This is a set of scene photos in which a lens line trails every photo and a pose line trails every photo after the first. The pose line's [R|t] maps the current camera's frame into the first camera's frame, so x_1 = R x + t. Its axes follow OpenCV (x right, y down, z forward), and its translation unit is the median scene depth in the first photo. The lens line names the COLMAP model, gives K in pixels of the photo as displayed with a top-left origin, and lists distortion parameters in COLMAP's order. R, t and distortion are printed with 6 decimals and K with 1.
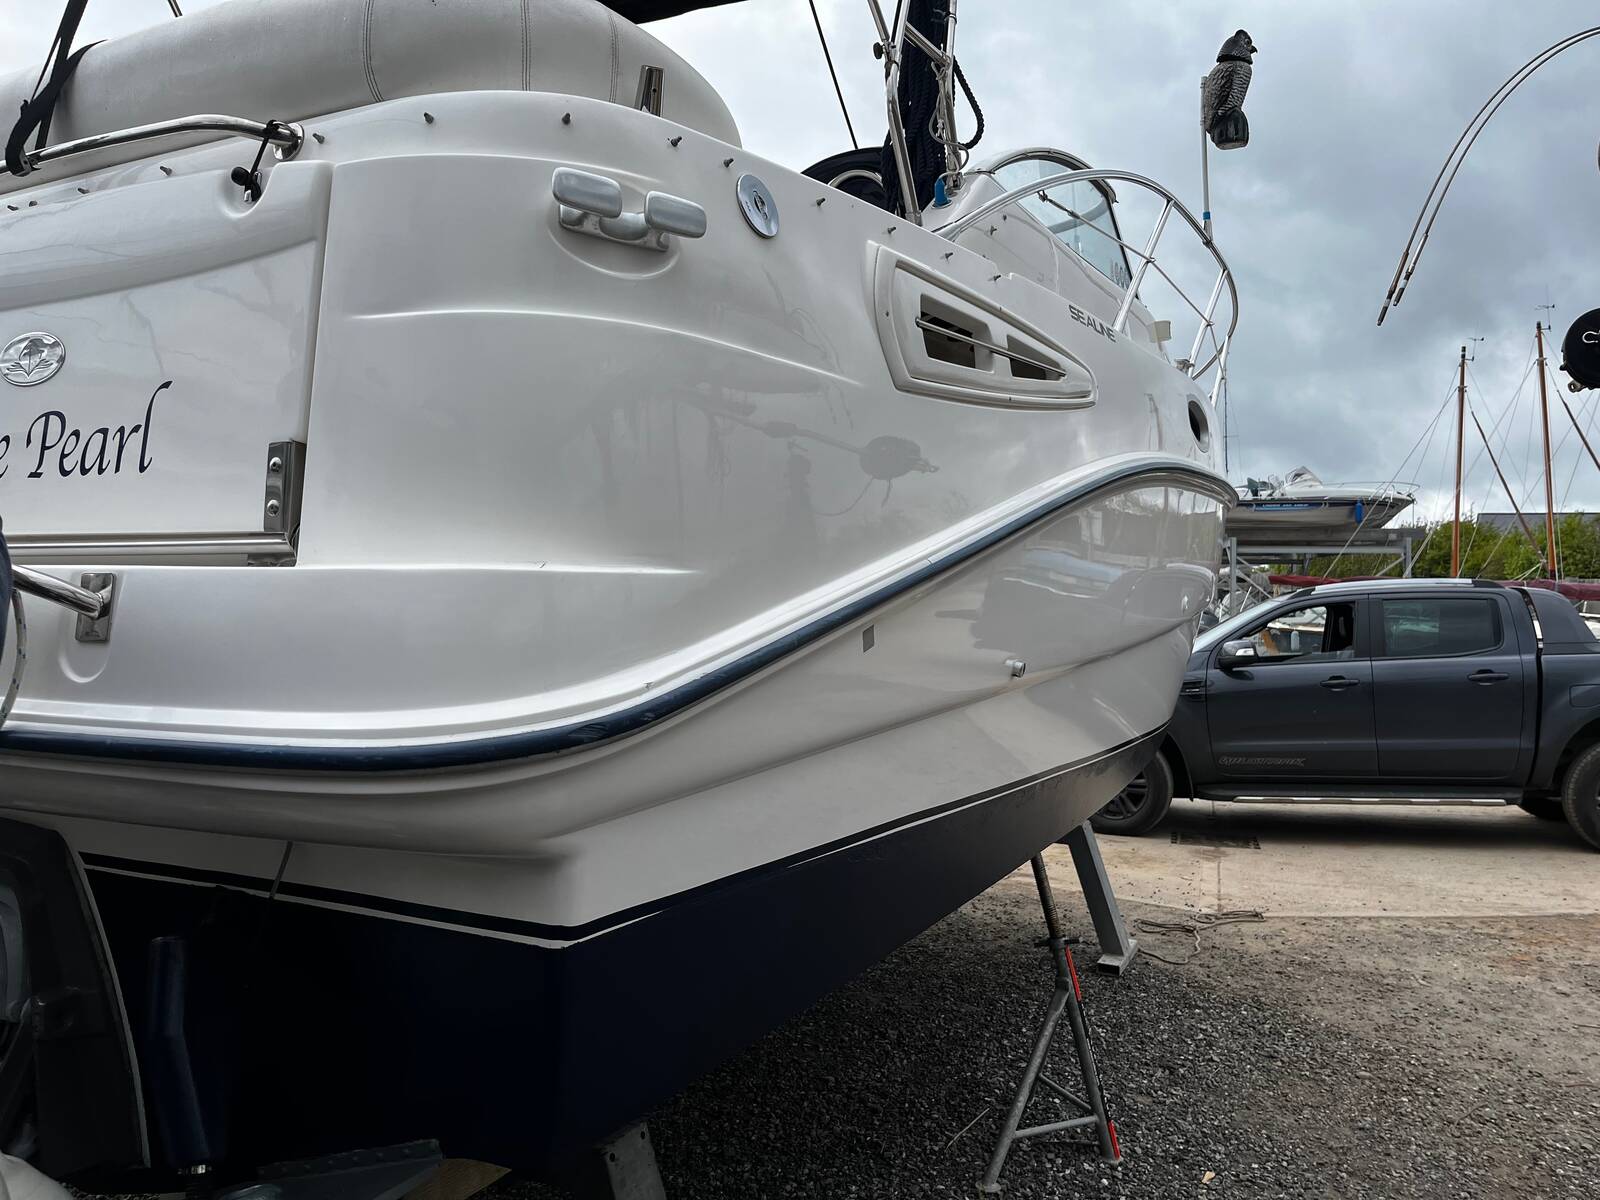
lens RADIAL K [[1245.3, 0, 798.1], [0, 1245.3, 601.3], [0, 0, 1]] dist [0.006405, -0.033060]
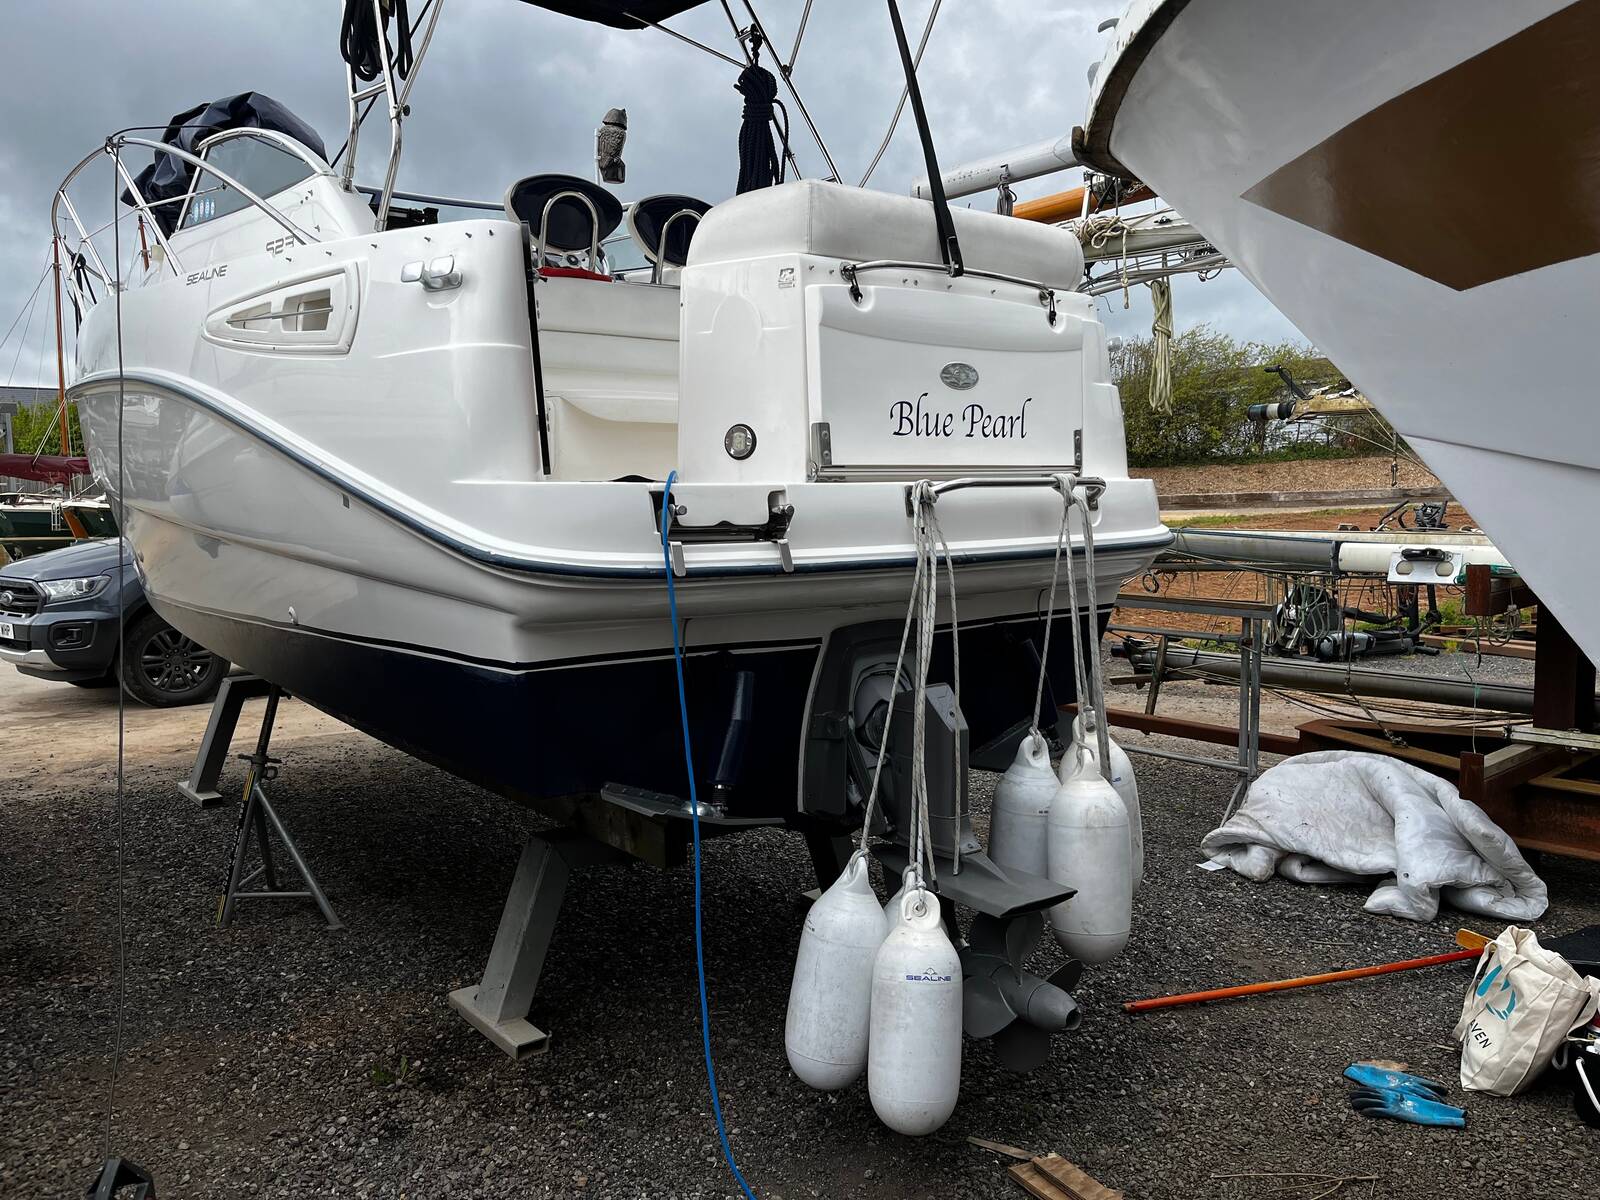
lens RADIAL K [[1245.3, 0, 806.0], [0, 1245.3, 593.8], [0, 0, 1]] dist [0.006405, -0.033060]
pose [[0.403207, -0.100565, 0.909566, -2.646911], [0.012766, 0.994465, 0.104292, -0.061536], [-0.915020, -0.030440, 0.402259, 0.428472]]
